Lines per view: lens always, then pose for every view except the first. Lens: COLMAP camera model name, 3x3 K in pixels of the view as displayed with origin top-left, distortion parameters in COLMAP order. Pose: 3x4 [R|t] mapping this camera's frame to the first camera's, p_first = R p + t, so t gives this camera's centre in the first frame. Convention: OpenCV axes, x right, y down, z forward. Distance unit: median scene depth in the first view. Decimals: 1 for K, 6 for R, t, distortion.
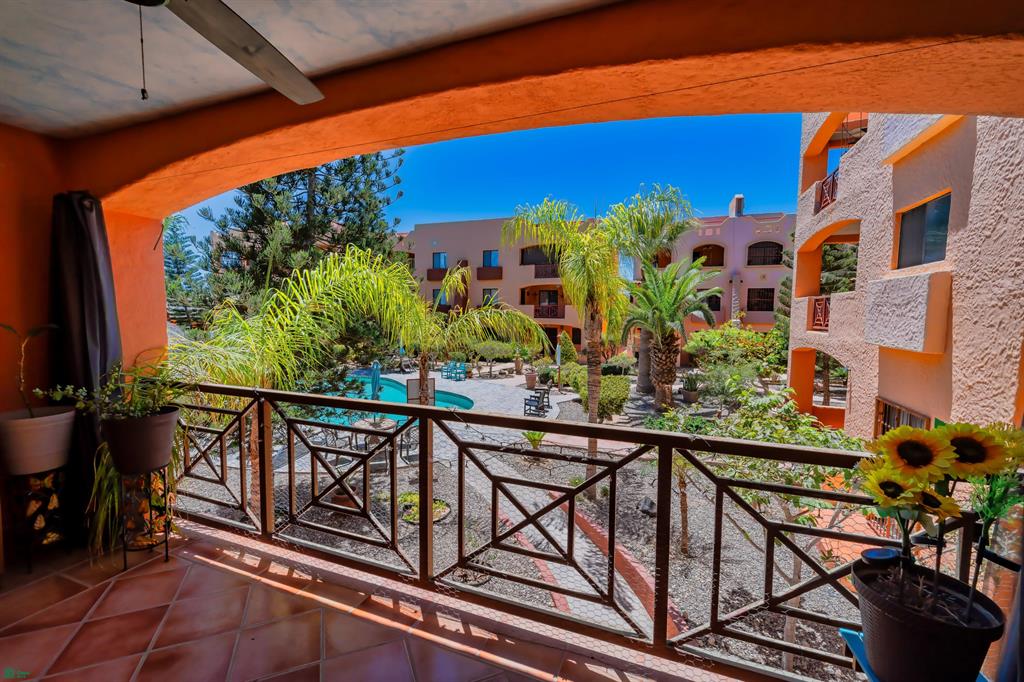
lens RADIAL K [[425.2, 0, 509.8], [0, 425.2, 343.4], [0, 0, 1]] dist [0.006740, -0.003513]
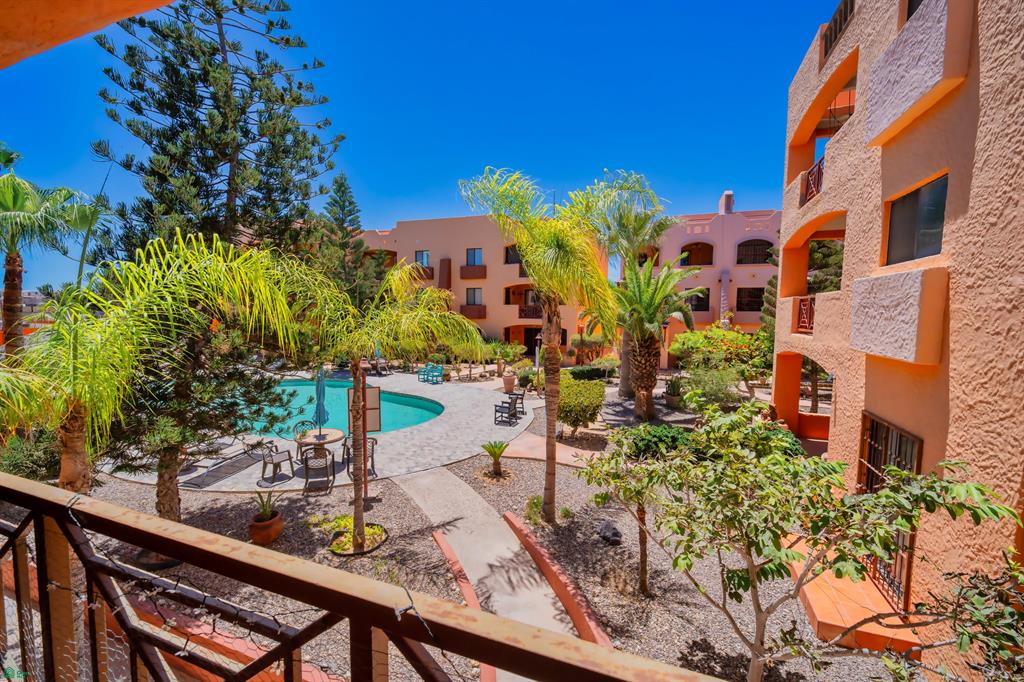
lens RADIAL K [[425.2, 0, 509.7], [0, 425.2, 344.7], [0, 0, 1]] dist [0.006740, -0.003513]
pose [[0.999967, -0.000724, 0.008097, 0.344776], [0.000690, 0.999991, 0.004191, -0.042171], [-0.008100, -0.004186, 0.999958, 0.348343]]
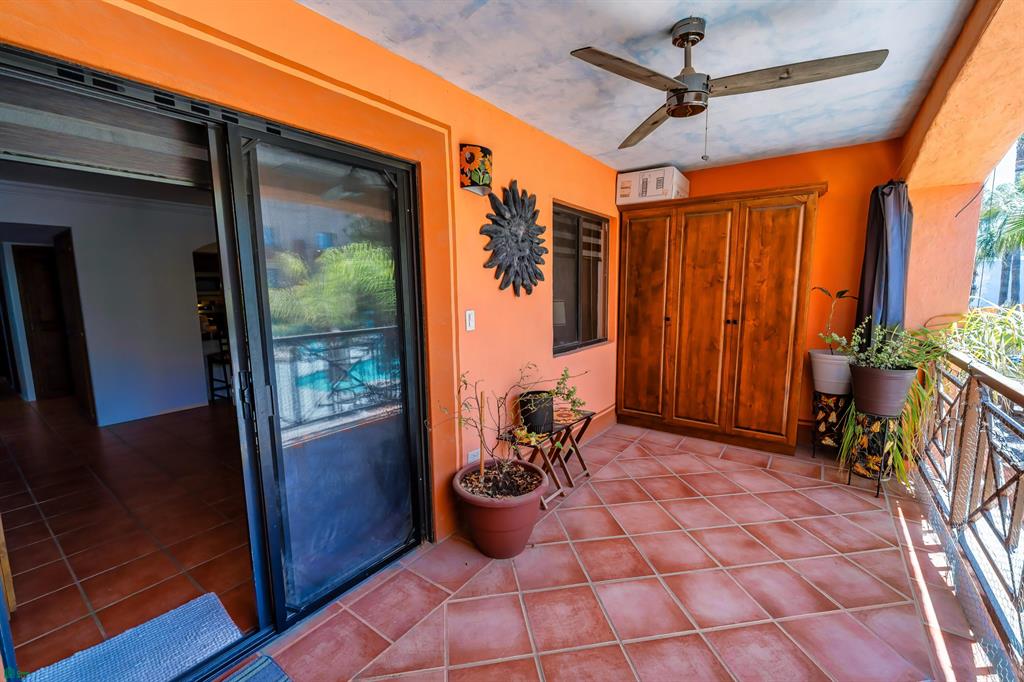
lens RADIAL K [[425.2, 0, 508.6], [0, 425.2, 341.6], [0, 0, 1]] dist [0.006740, -0.003513]
pose [[-0.256797, 0.113686, -0.959756, 0.490888], [-0.063235, 0.988953, 0.134064, 0.005328], [0.964394, 0.095118, -0.246771, 0.281708]]
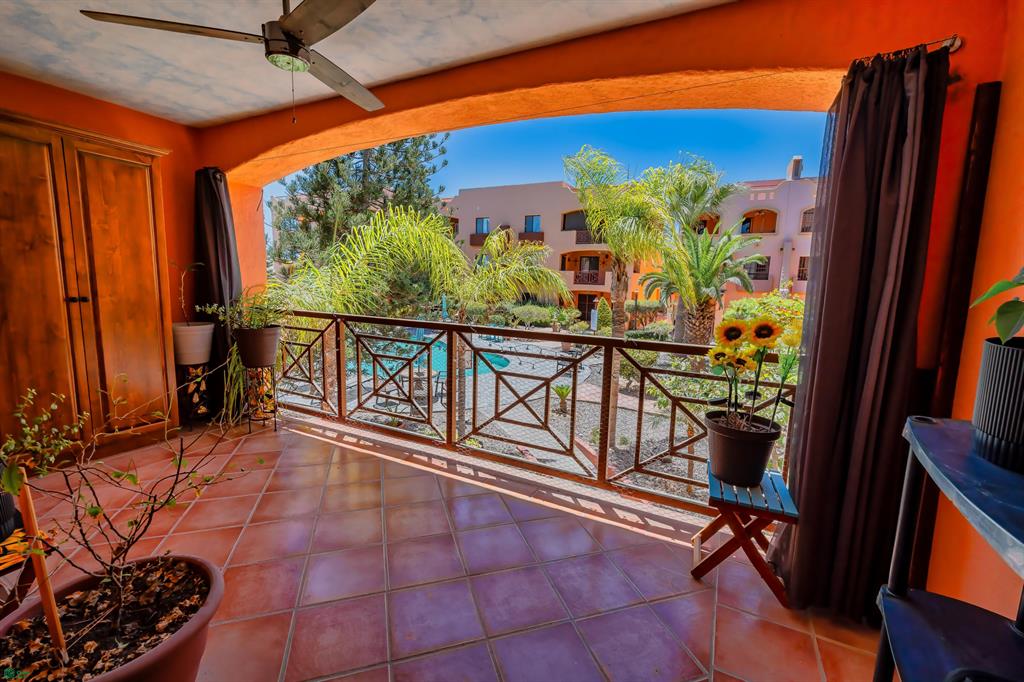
lens RADIAL K [[425.2, 0, 508.5], [0, 425.2, 342.5], [0, 0, 1]] dist [0.006740, -0.003513]
pose [[0.994407, 0.032519, -0.100486, 0.111098], [-0.025049, 0.996890, 0.074725, 0.084505], [0.102604, -0.071790, 0.992128, -0.320109]]
